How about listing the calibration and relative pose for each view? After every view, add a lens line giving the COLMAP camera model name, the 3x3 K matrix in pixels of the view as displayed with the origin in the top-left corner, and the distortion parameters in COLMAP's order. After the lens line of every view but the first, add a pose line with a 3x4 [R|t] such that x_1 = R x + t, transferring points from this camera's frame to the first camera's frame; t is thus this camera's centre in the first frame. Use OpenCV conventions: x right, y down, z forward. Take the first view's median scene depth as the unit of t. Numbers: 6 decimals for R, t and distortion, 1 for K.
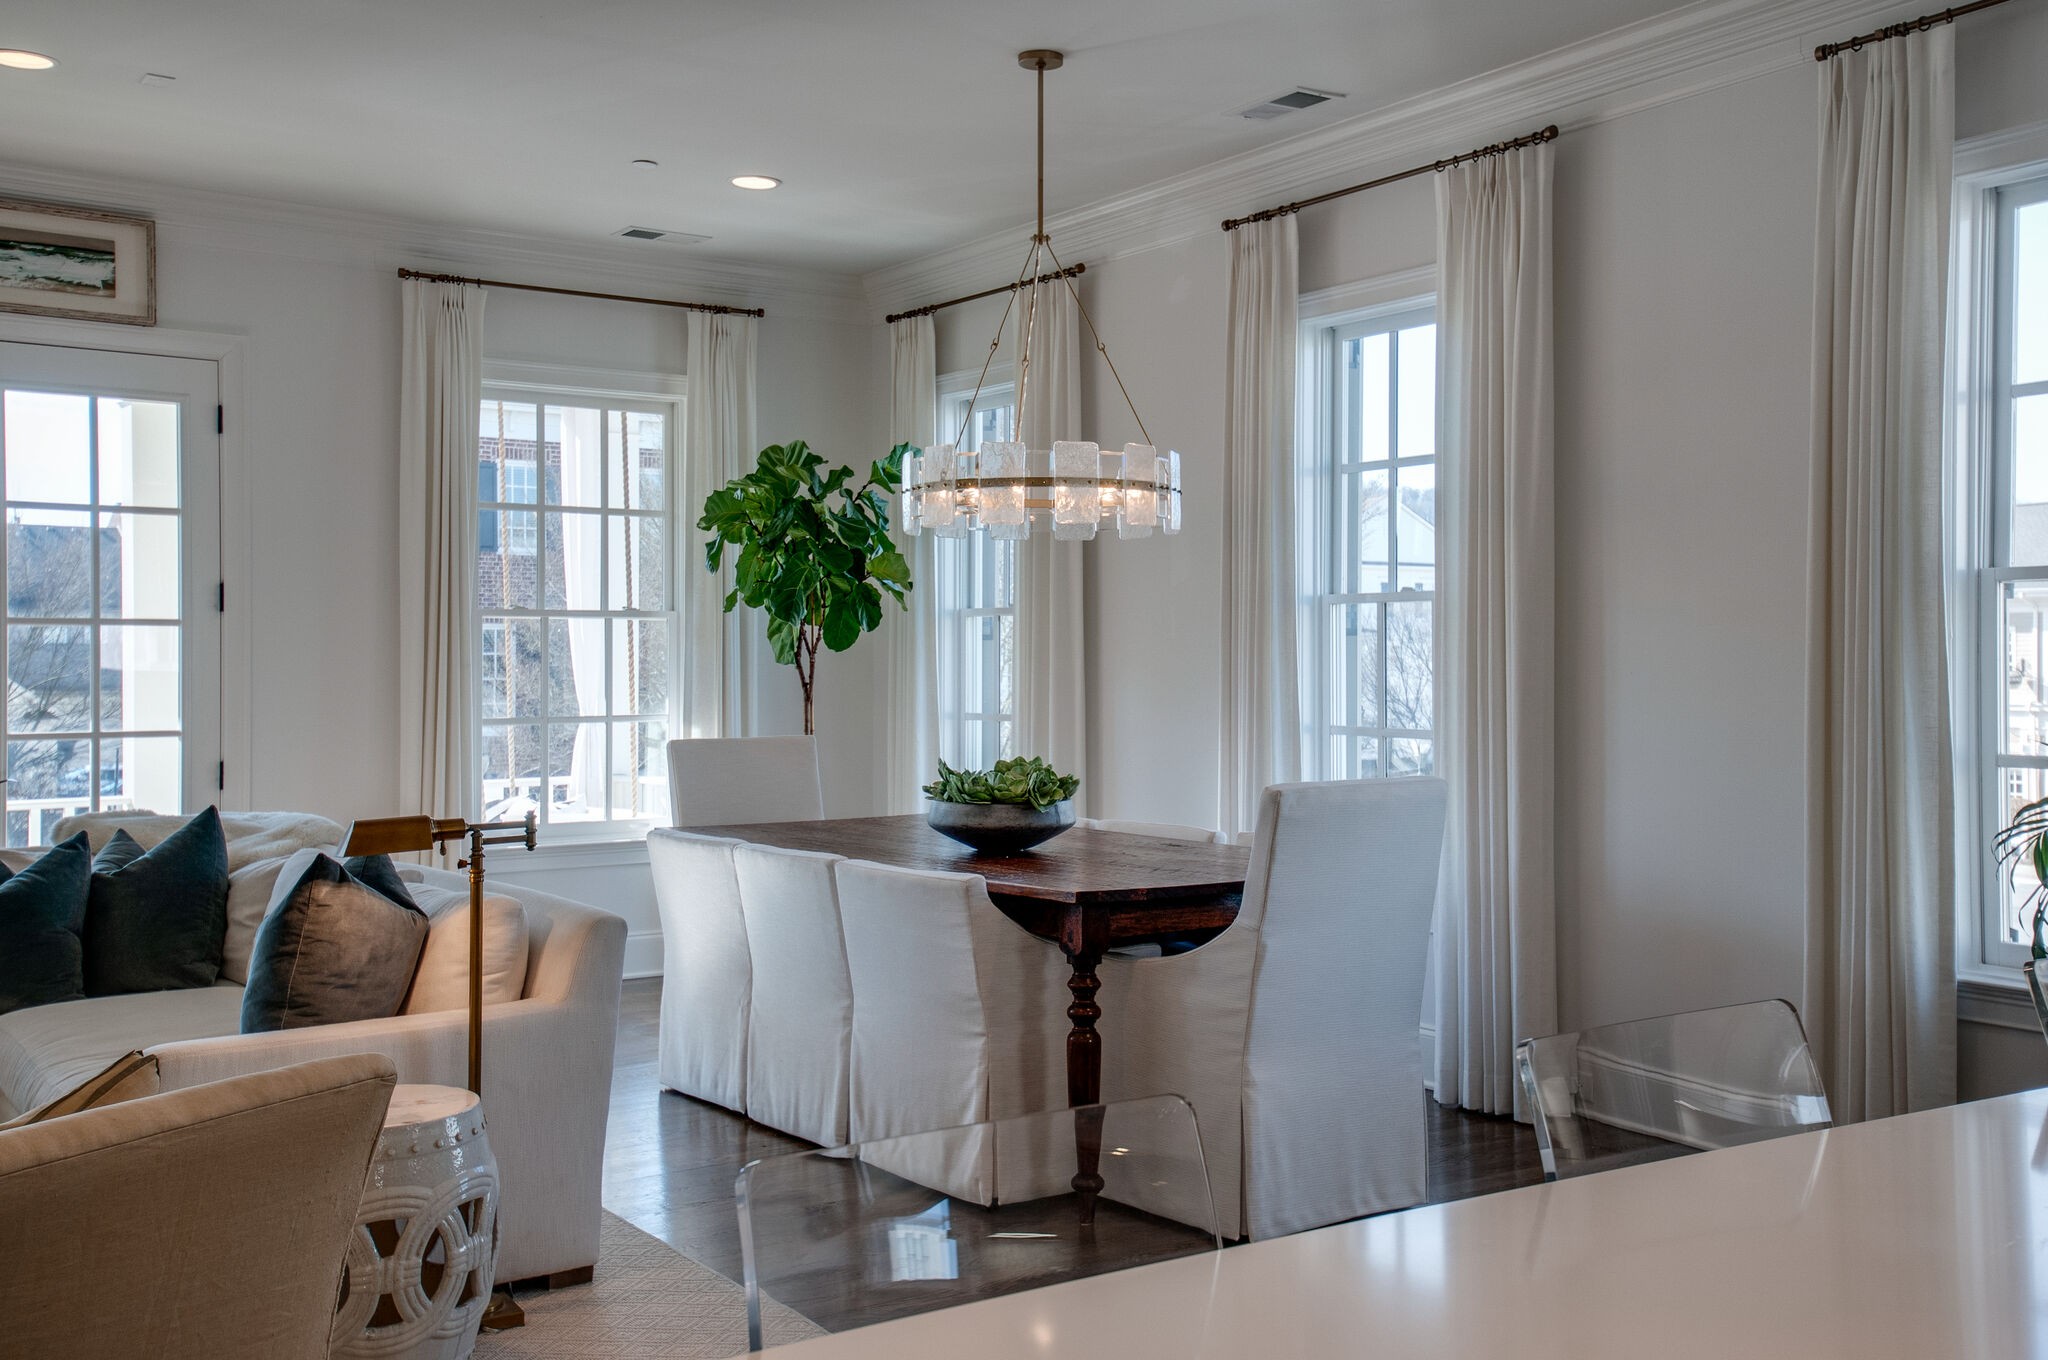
lens RADIAL K [[2055.0, 0, 1026.5], [0, 2055.0, 658.2], [0, 0, 1]] dist [0.142800, 0.000000]
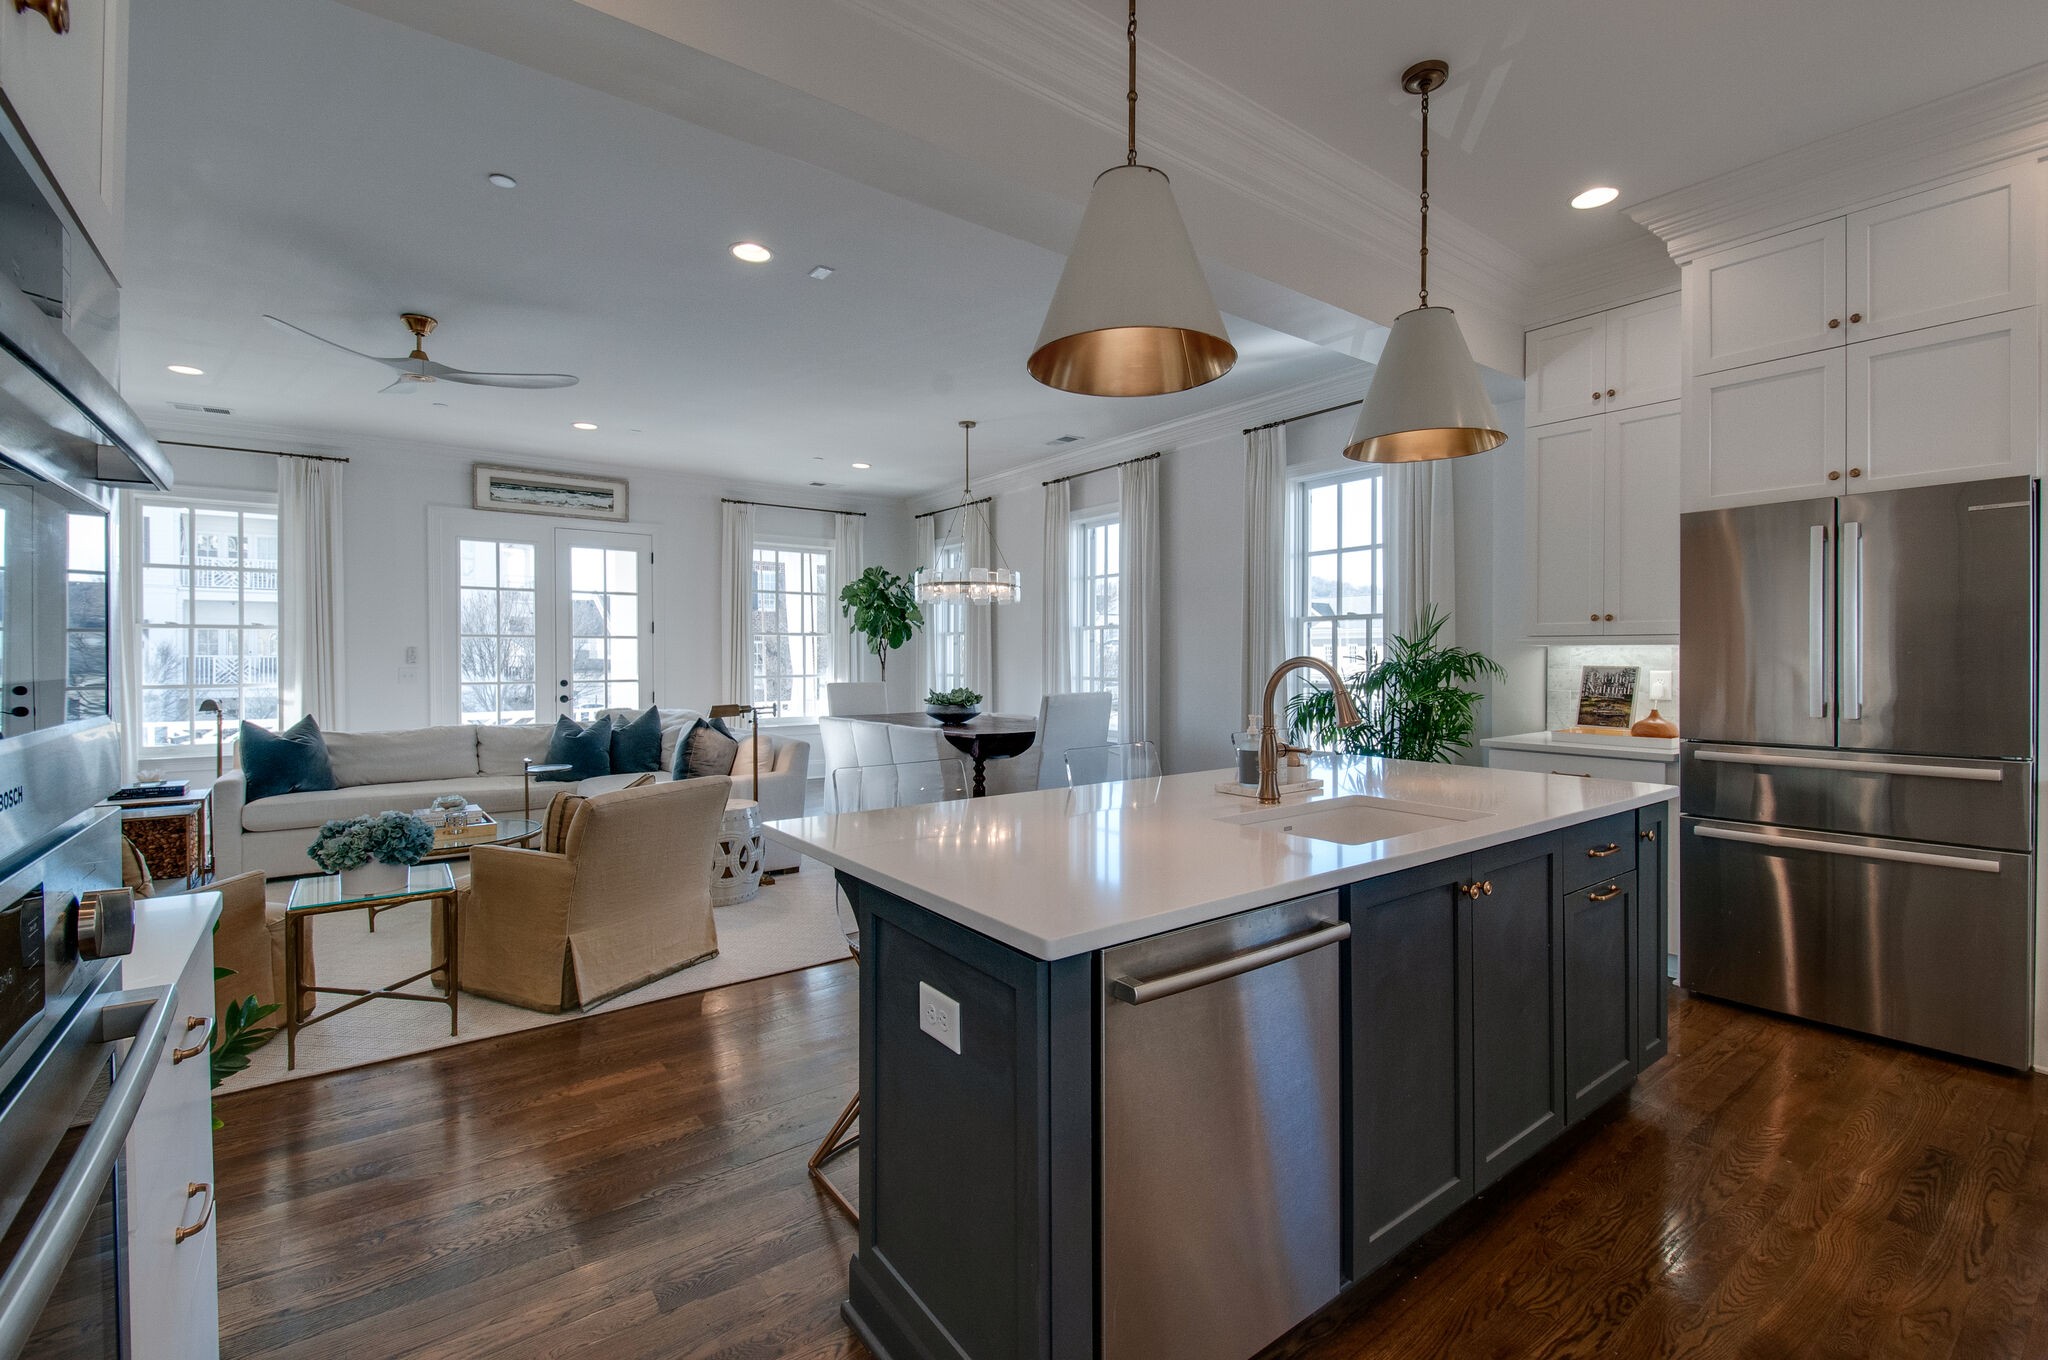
lens RADIAL K [[897.8, 0, 1029.8], [0, 897.8, 670.1], [0, 0, 1]] dist [0.012081, -0.001145]
pose [[0.999029, -0.001257, 0.044037, 0.034743], [0.000591, 0.999885, 0.015136, 0.008343], [-0.044051, -0.015095, 0.998915, -0.151324]]
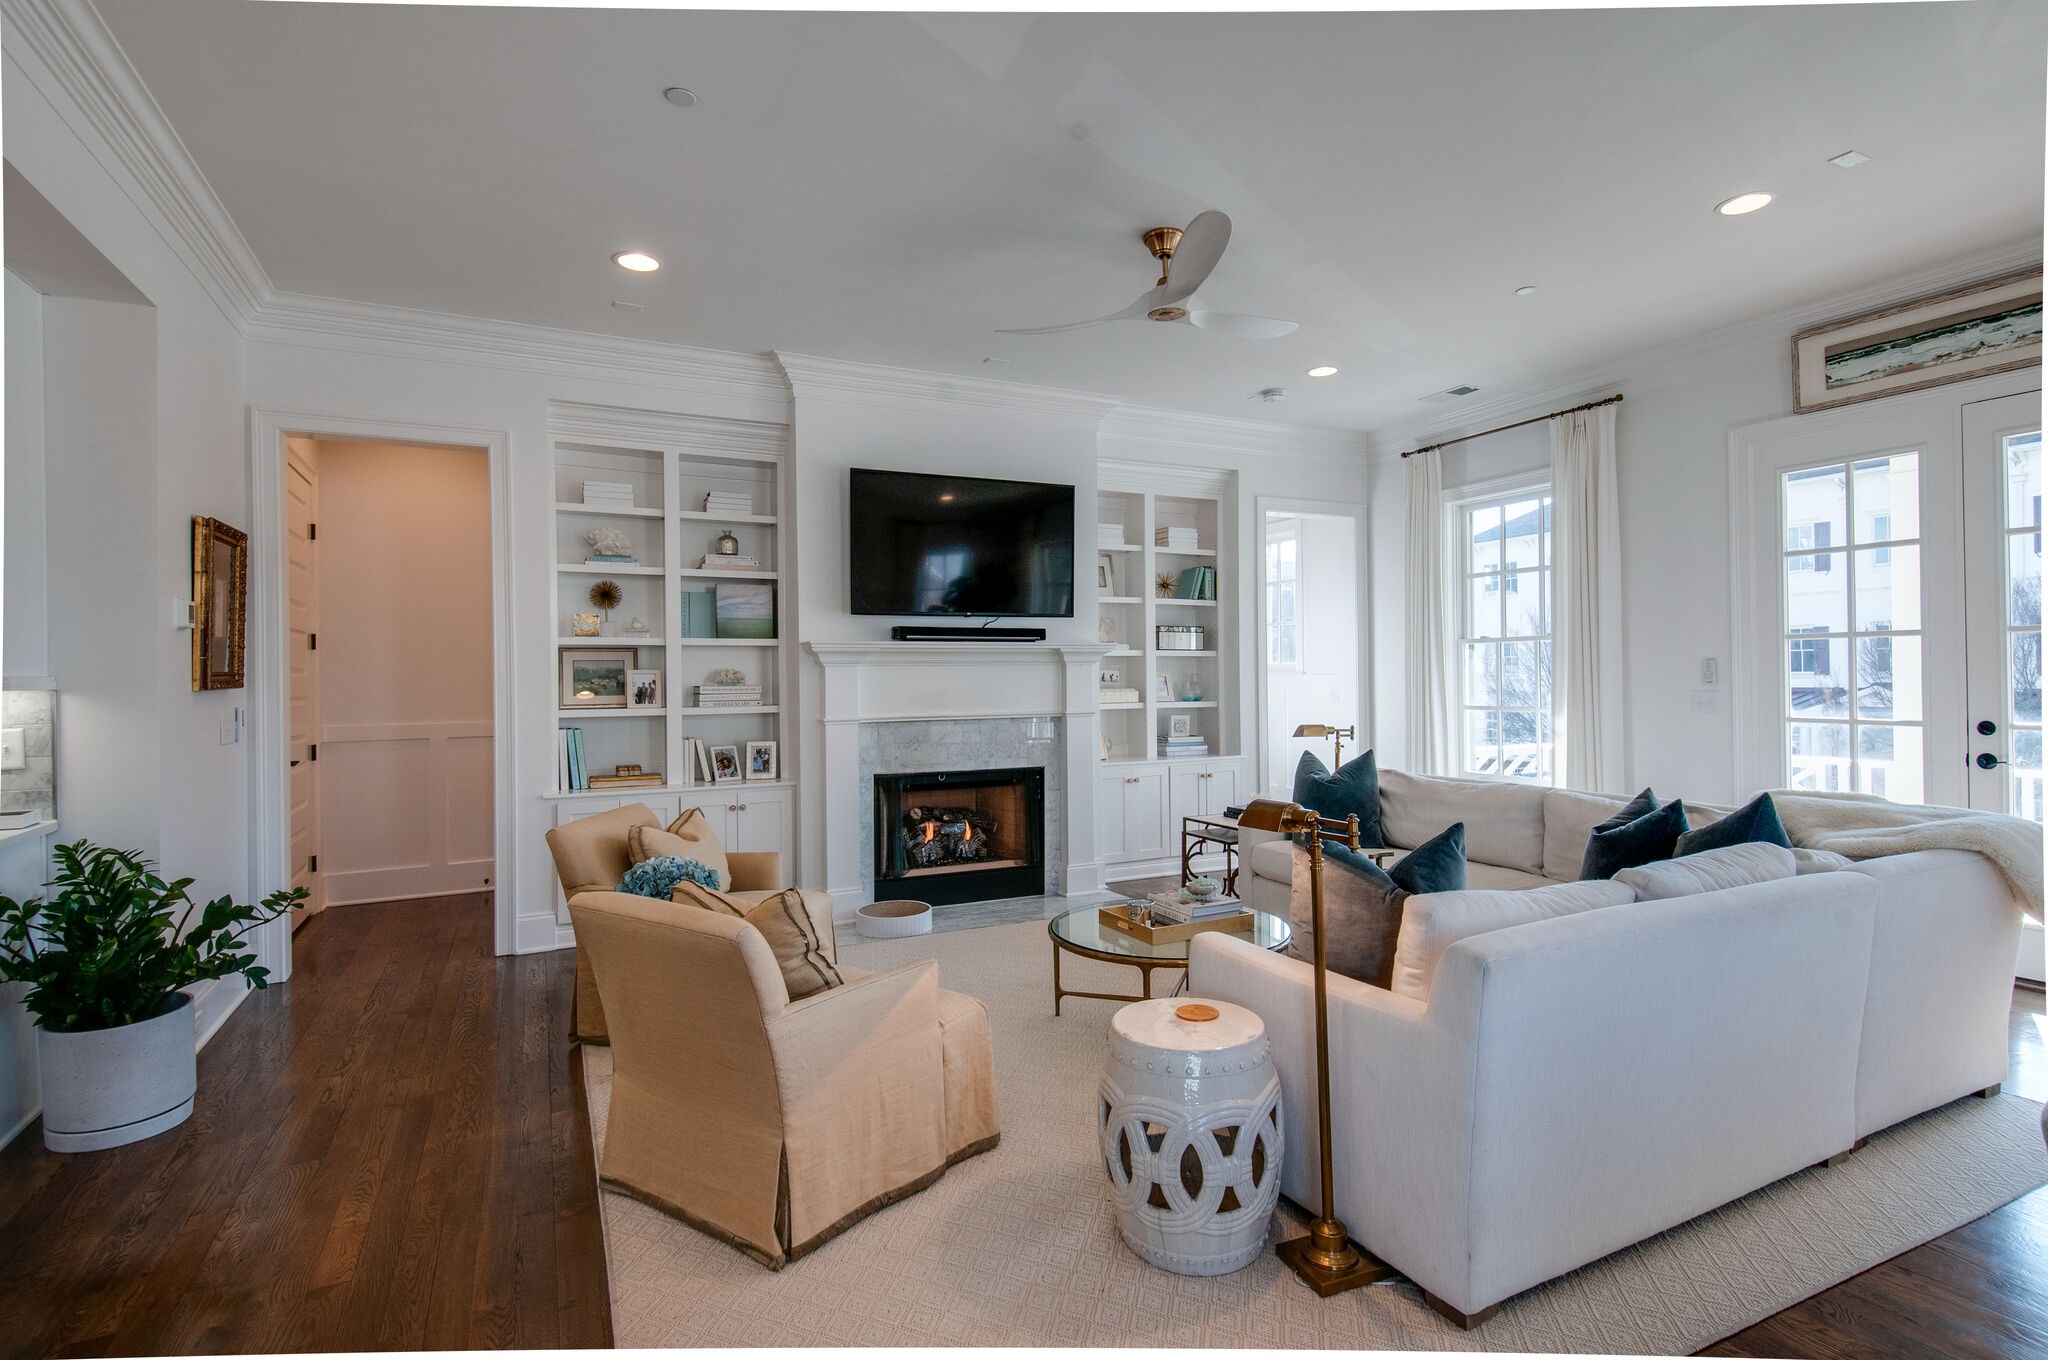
lens RADIAL K [[1016.9, 0, 1043.7], [0, 1016.9, 668.6], [0, 0, 1]] dist [0.000186, -0.000920]
pose [[-0.144654, -0.003062, -0.989478, 0.205603], [0.011022, 0.999928, -0.004705, 0.001802], [0.989421, -0.011587, -0.144610, 0.672536]]
